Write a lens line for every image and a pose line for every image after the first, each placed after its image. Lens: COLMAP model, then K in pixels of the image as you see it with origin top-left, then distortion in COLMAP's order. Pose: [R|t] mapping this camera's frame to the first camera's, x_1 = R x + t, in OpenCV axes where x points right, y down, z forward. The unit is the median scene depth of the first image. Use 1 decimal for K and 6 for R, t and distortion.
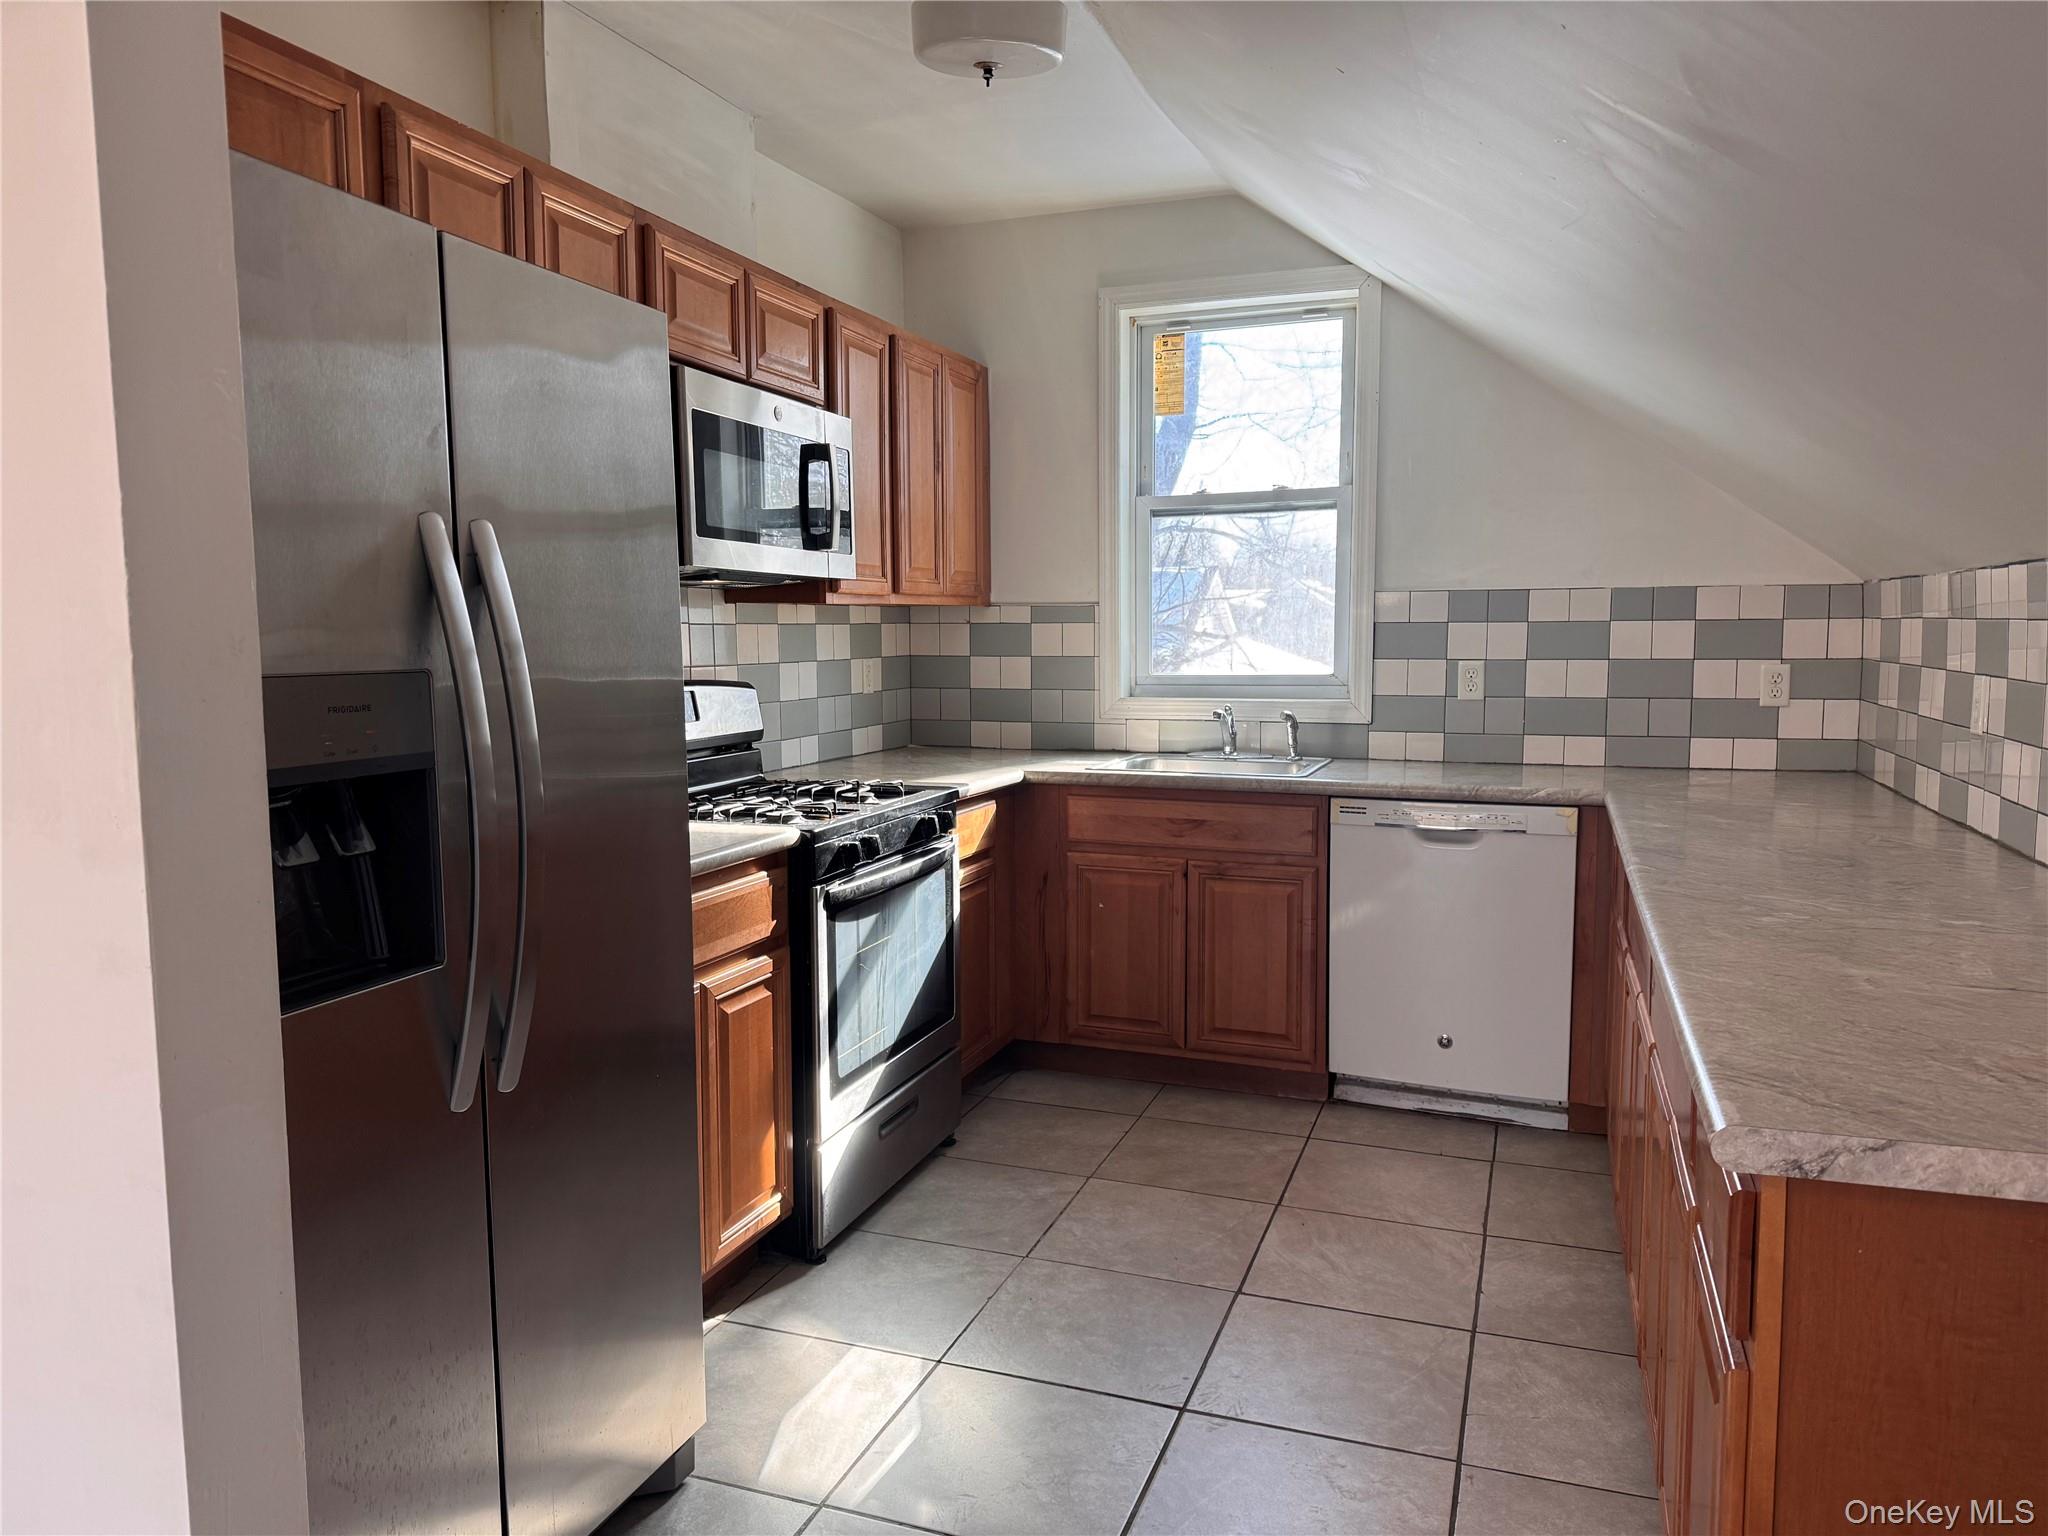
lens RADIAL K [[1386.0, 0, 1024.0], [0, 1386.0, 768.0], [0, 0, 1]] dist [0.093113, -0.147335]
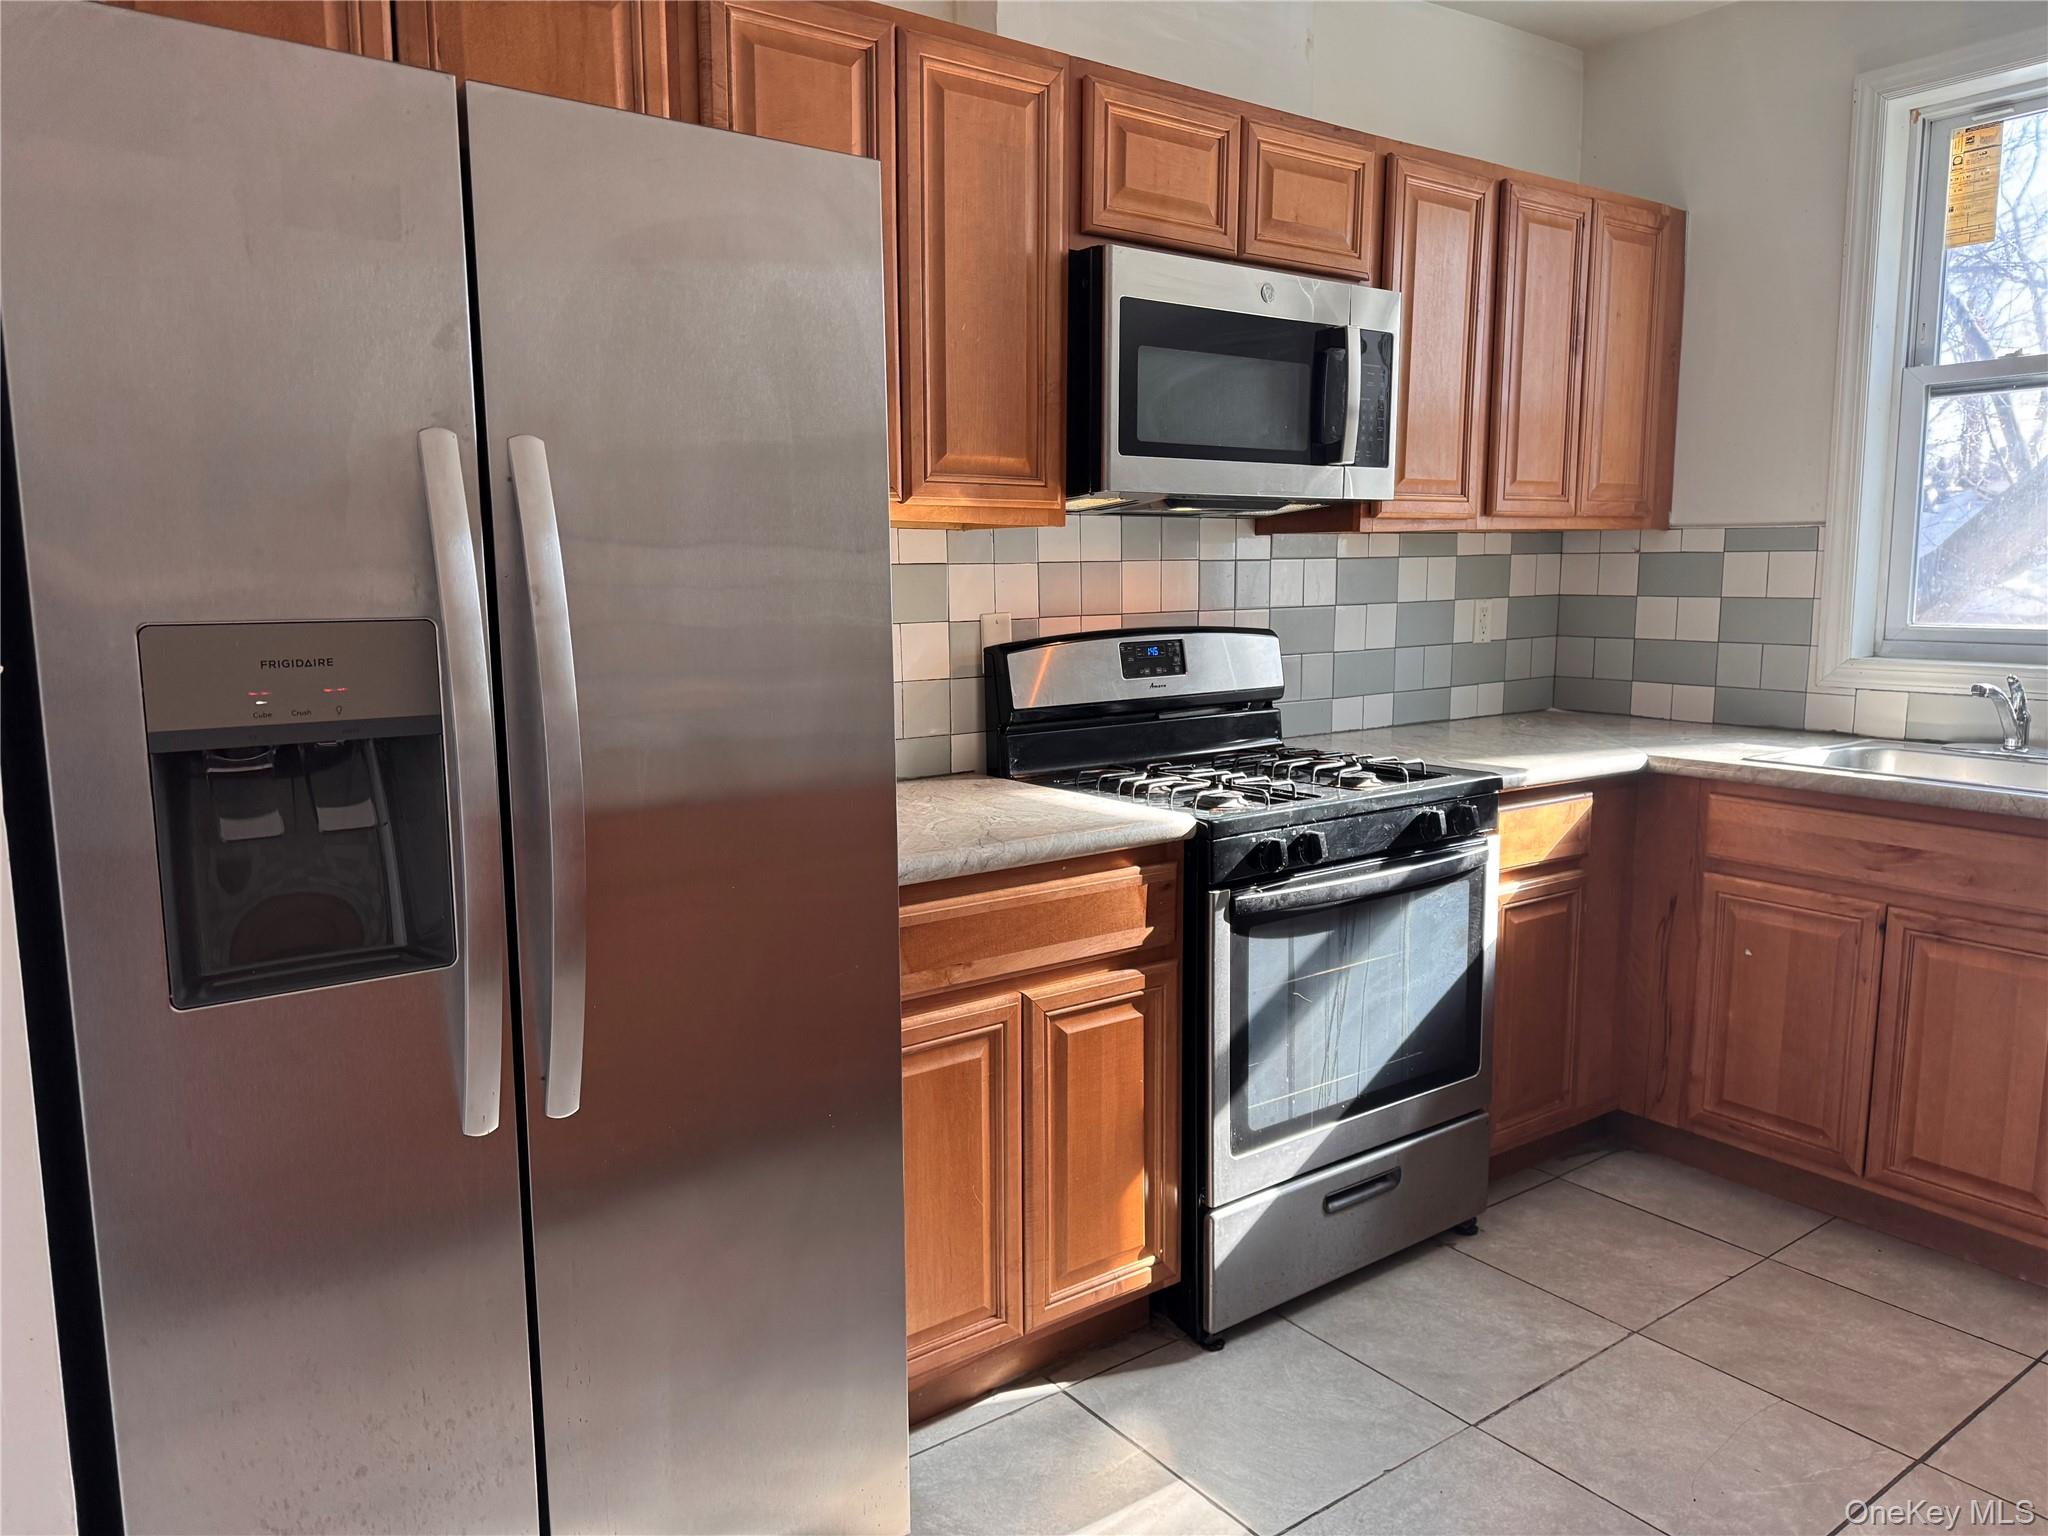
lens RADIAL K [[1428.4, 0, 1015.8], [0, 1428.4, 765.1], [0, 0, 1]] dist [0.037657, -0.053264]
pose [[0.832884, 0.075061, -0.548334, 0.149605], [-0.051808, 0.996984, 0.057783, -0.020908], [0.551018, -0.019718, 0.834261, 0.195893]]
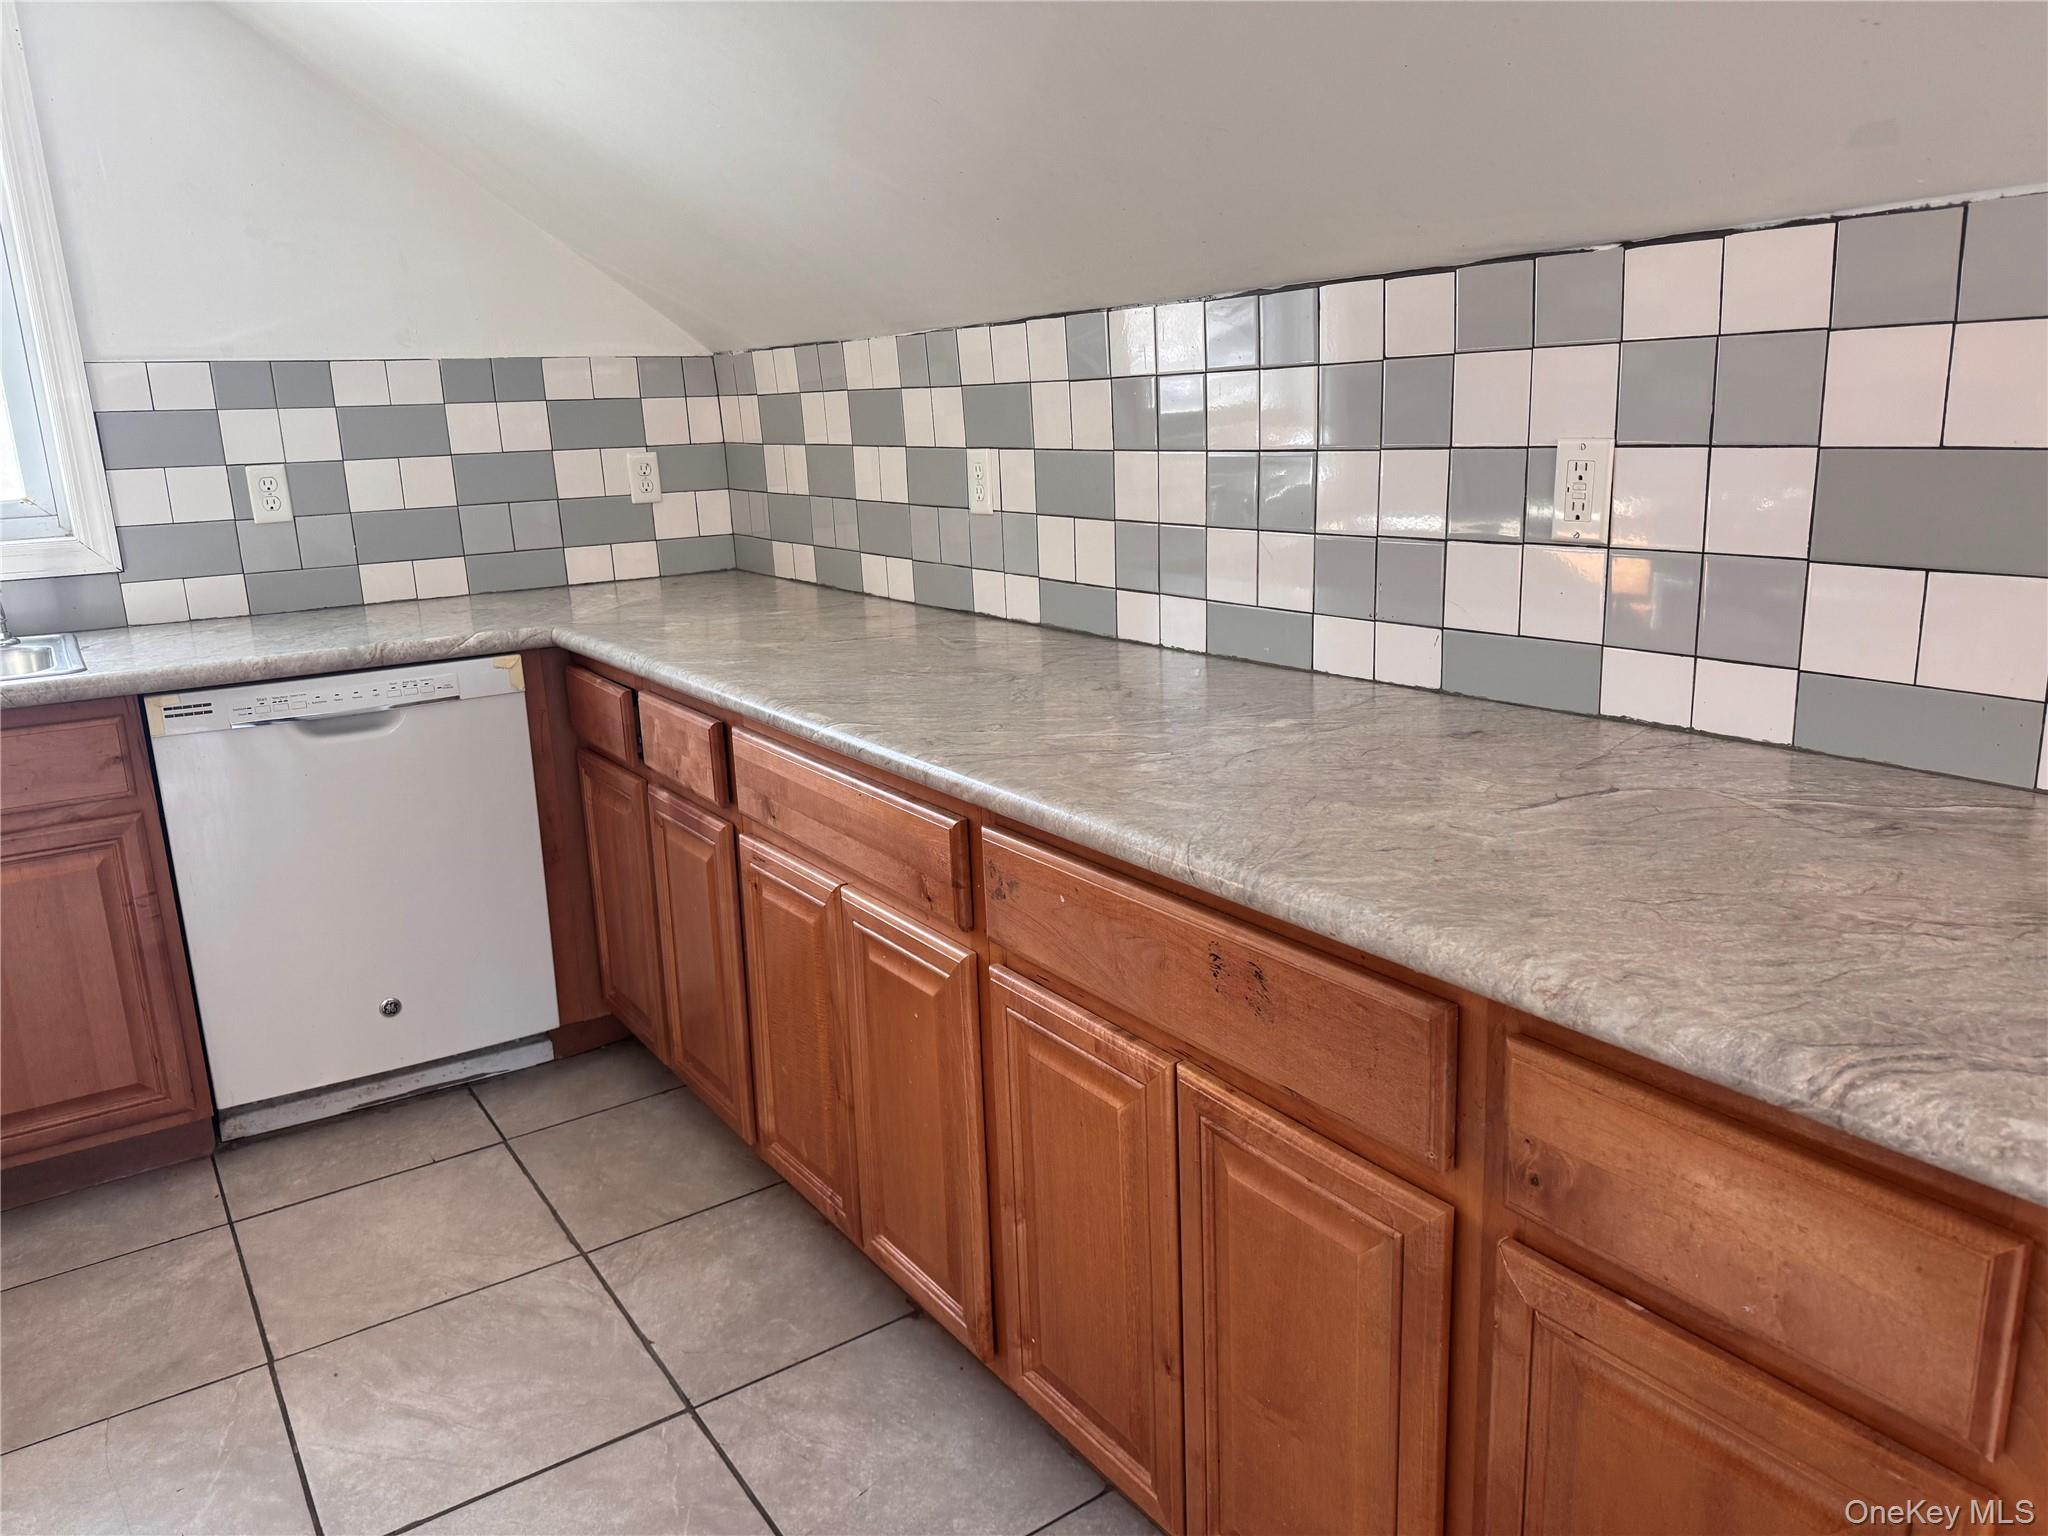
lens RADIAL K [[1428.4, 0, 1015.8], [0, 1428.4, 765.1], [0, 0, 1]] dist [0.037657, -0.053264]
pose [[0.581928, -0.211547, 0.785244, -0.060959], [0.111418, 0.977208, 0.180694, -0.021299], [-0.805572, -0.017661, 0.592234, 0.313413]]
